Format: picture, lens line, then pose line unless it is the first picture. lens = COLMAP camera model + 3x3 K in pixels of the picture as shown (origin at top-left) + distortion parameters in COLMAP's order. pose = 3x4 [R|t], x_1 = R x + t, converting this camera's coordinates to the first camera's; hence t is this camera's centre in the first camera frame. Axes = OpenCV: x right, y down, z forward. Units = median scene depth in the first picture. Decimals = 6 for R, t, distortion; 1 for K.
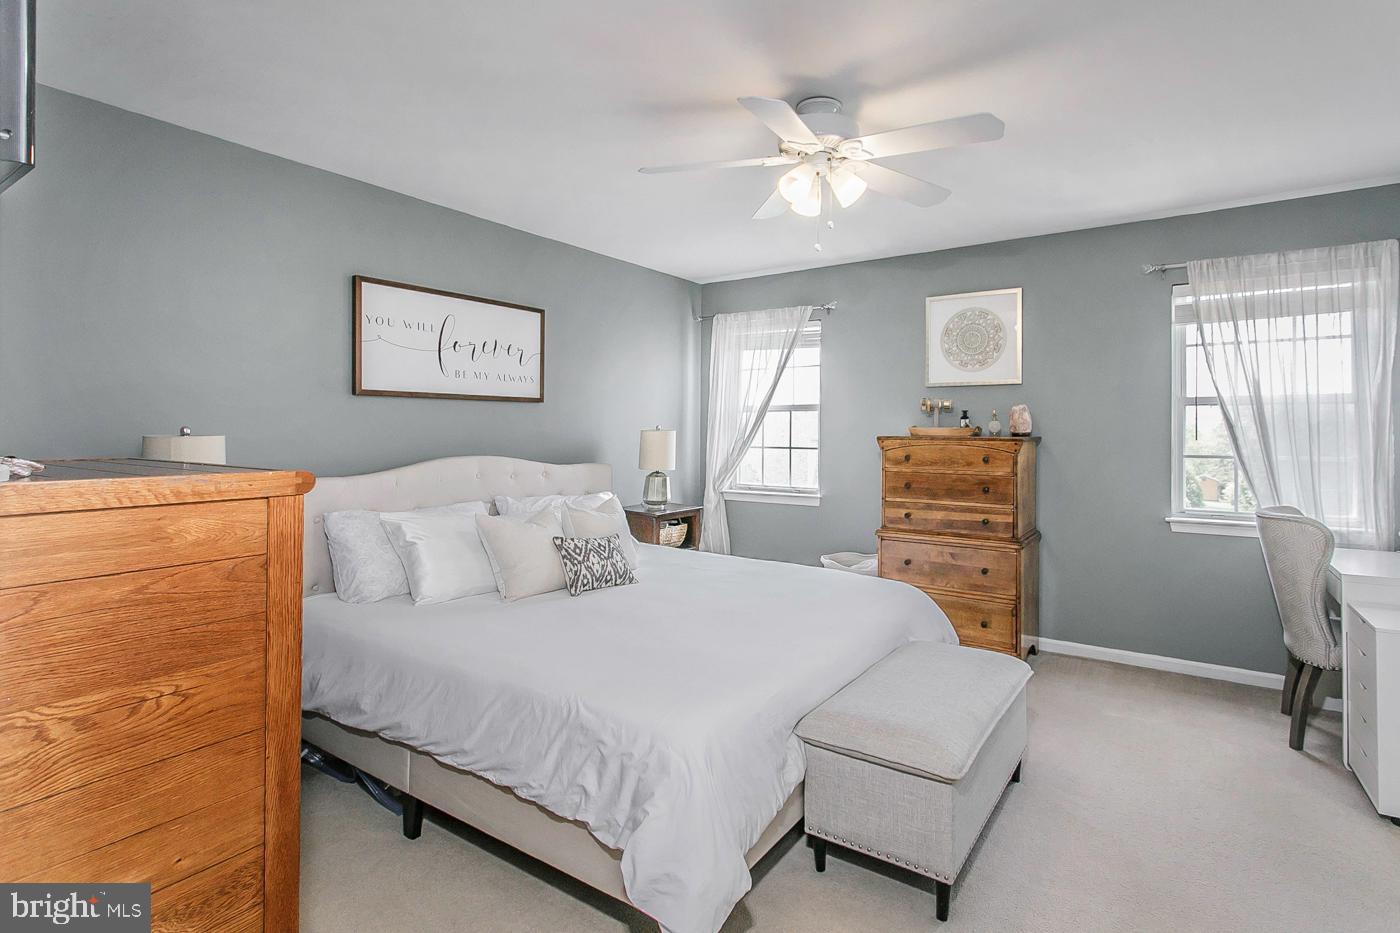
lens RADIAL K [[696.5, 0, 708.1], [0, 696.5, 429.2], [0, 0, 1]] dist [-0.010608, 0.006356]
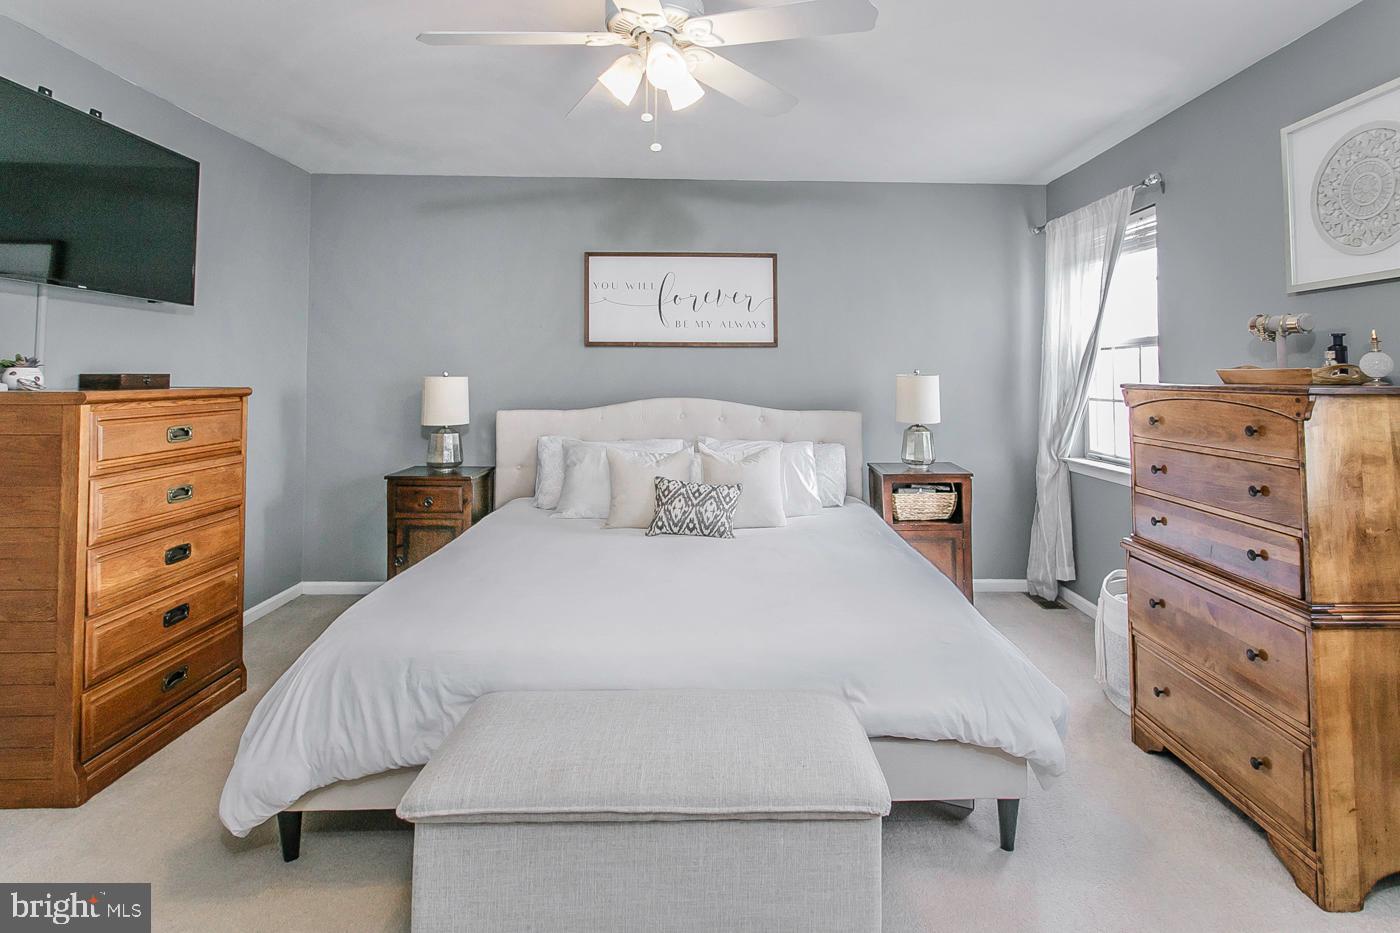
lens RADIAL K [[696.5, 0, 729.9], [0, 696.5, 355.1], [0, 0, 1]] dist [-0.010608, 0.006356]
pose [[0.595781, -0.024664, -0.802768, 0.542383], [-0.002784, 0.999459, -0.032774, 0.006371], [0.803142, 0.021761, 0.595390, 0.372072]]
